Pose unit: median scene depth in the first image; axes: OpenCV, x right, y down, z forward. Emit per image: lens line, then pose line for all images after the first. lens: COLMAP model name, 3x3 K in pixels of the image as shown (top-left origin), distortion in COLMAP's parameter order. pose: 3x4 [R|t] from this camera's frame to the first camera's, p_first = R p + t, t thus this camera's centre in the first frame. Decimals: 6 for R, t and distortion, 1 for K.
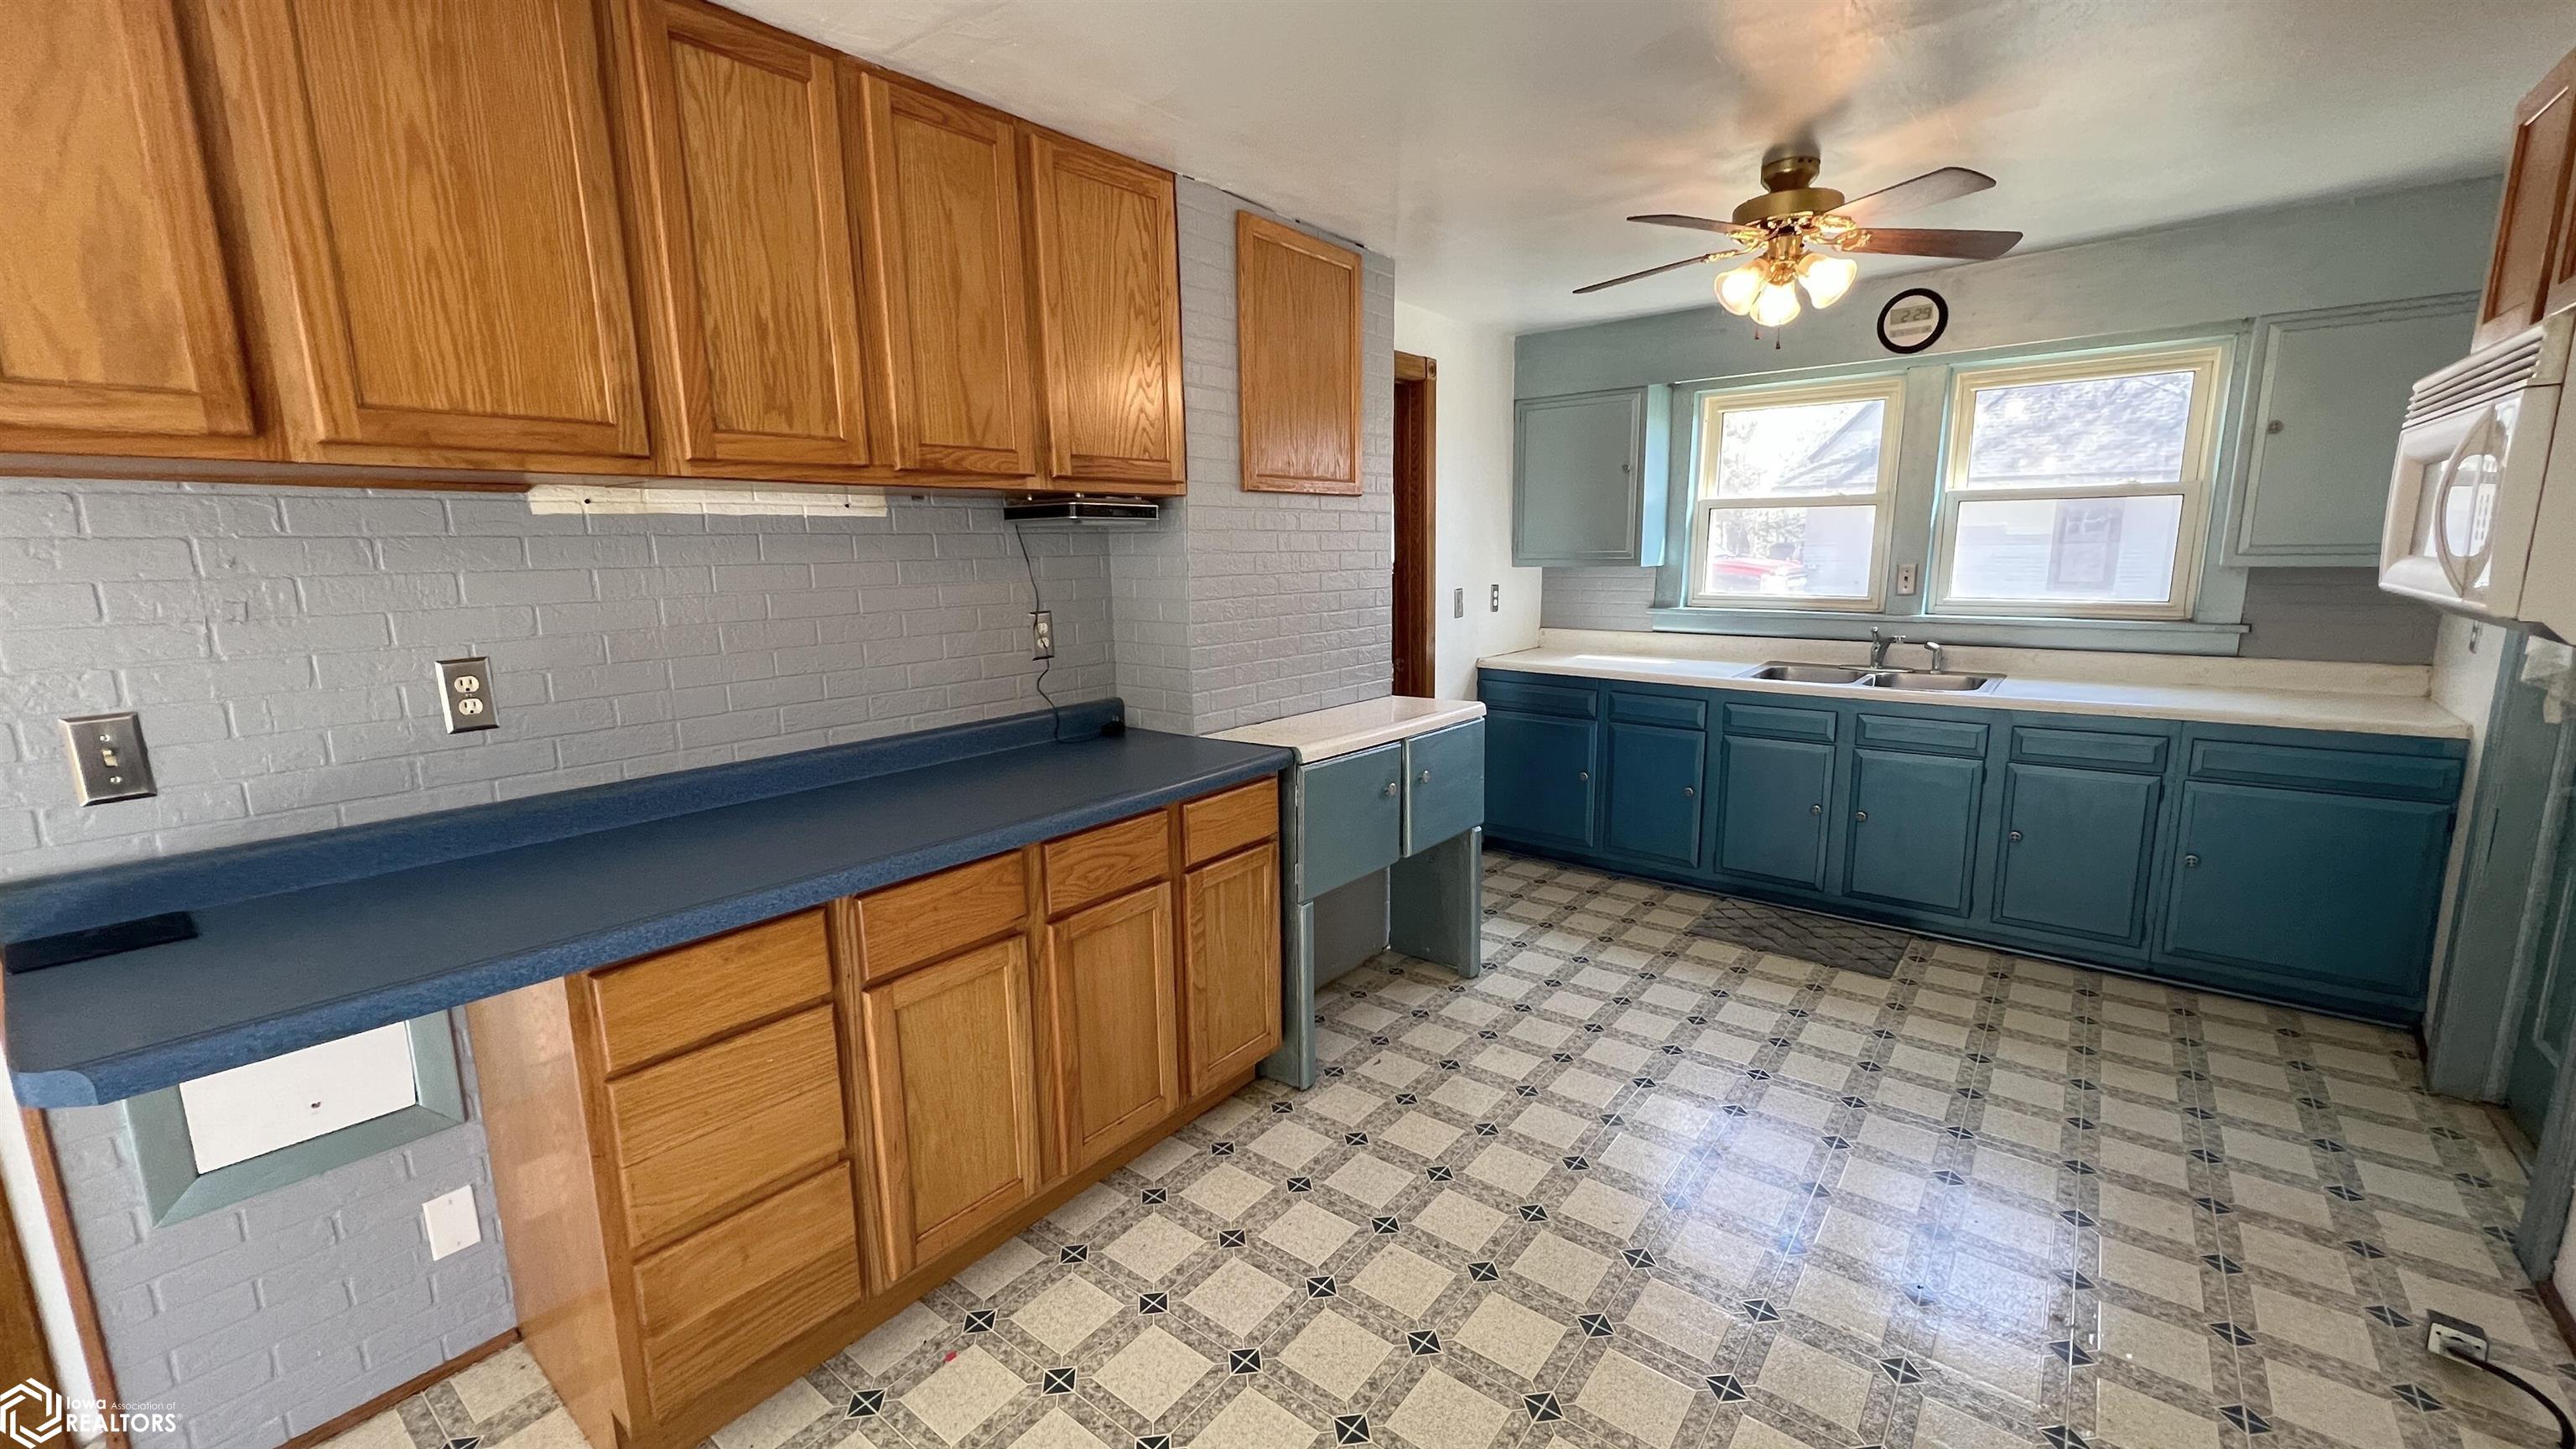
lens RADIAL K [[1030.1, 0, 1285.5], [0, 1030.1, 725.1], [0, 0, 1]] dist [0.001400, -0.000044]
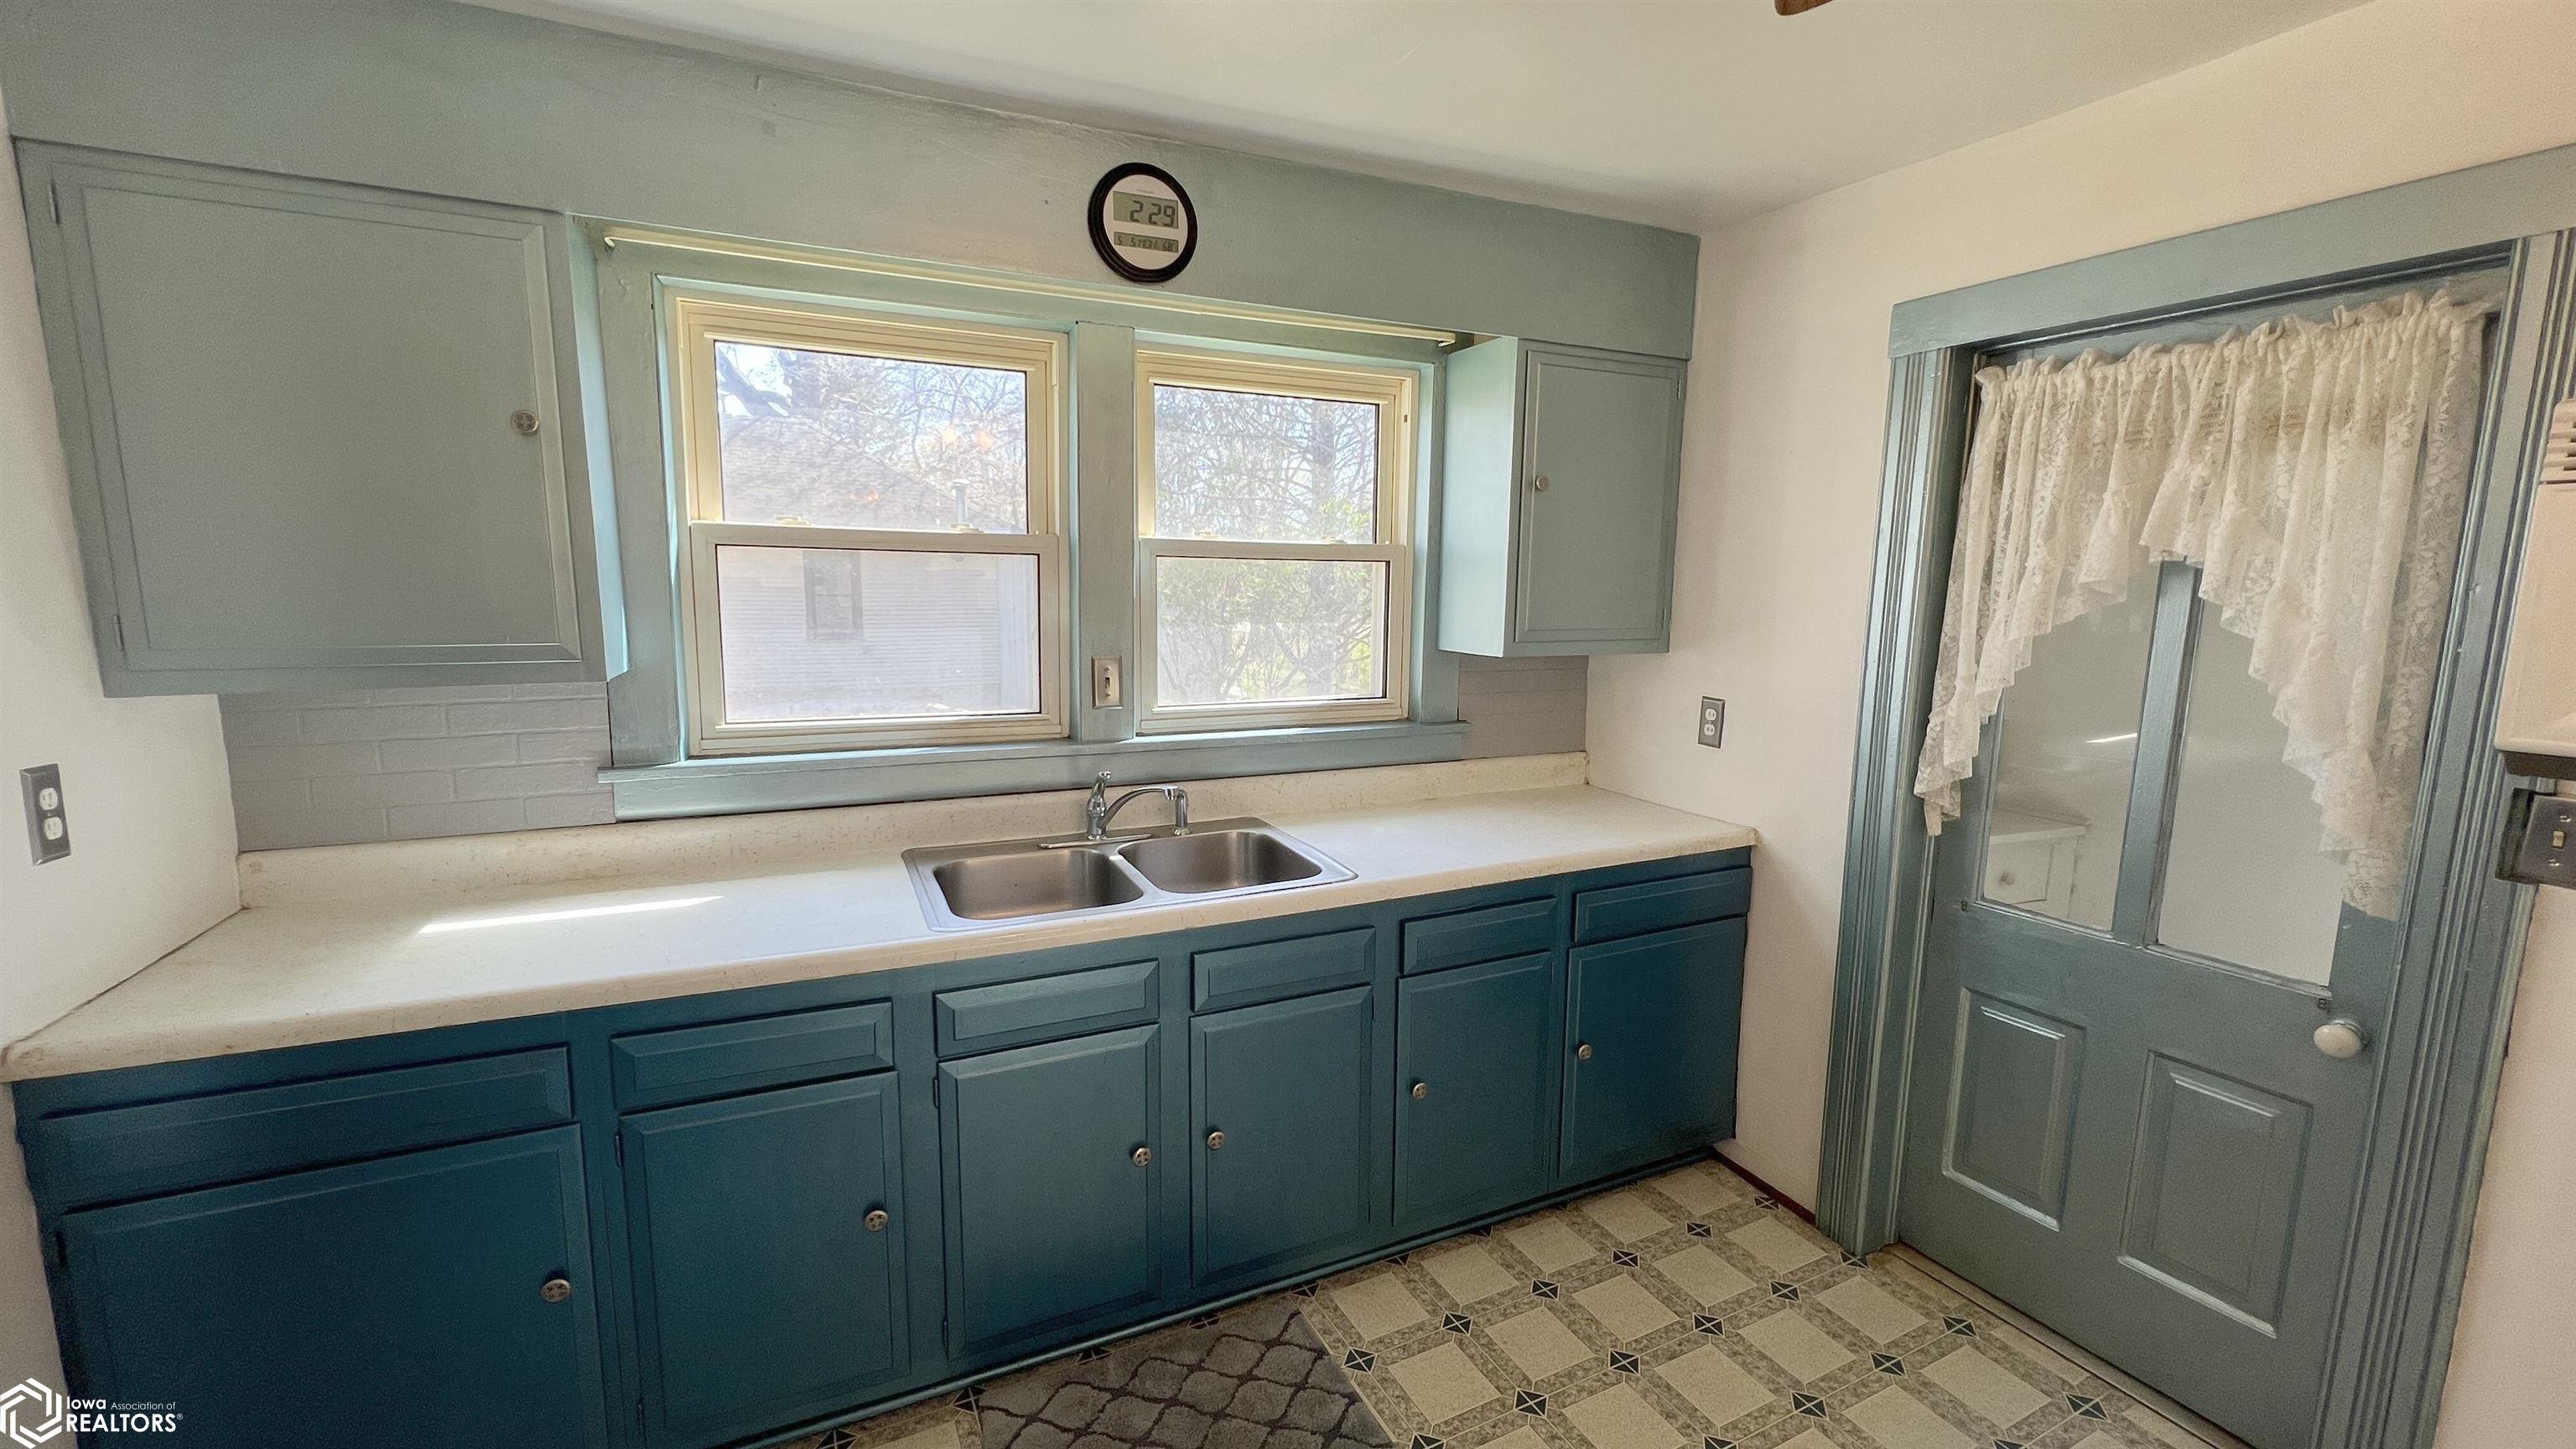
lens RADIAL K [[1030.1, 0, 1280.5], [0, 1030.1, 728.5], [0, 0, 1]] dist [0.001400, -0.000044]
pose [[0.424178, -0.106767, 0.899263, 0.110141], [0.143675, 0.988382, 0.049577, -0.133468], [-0.894109, 0.108172, 0.434589, 0.671977]]
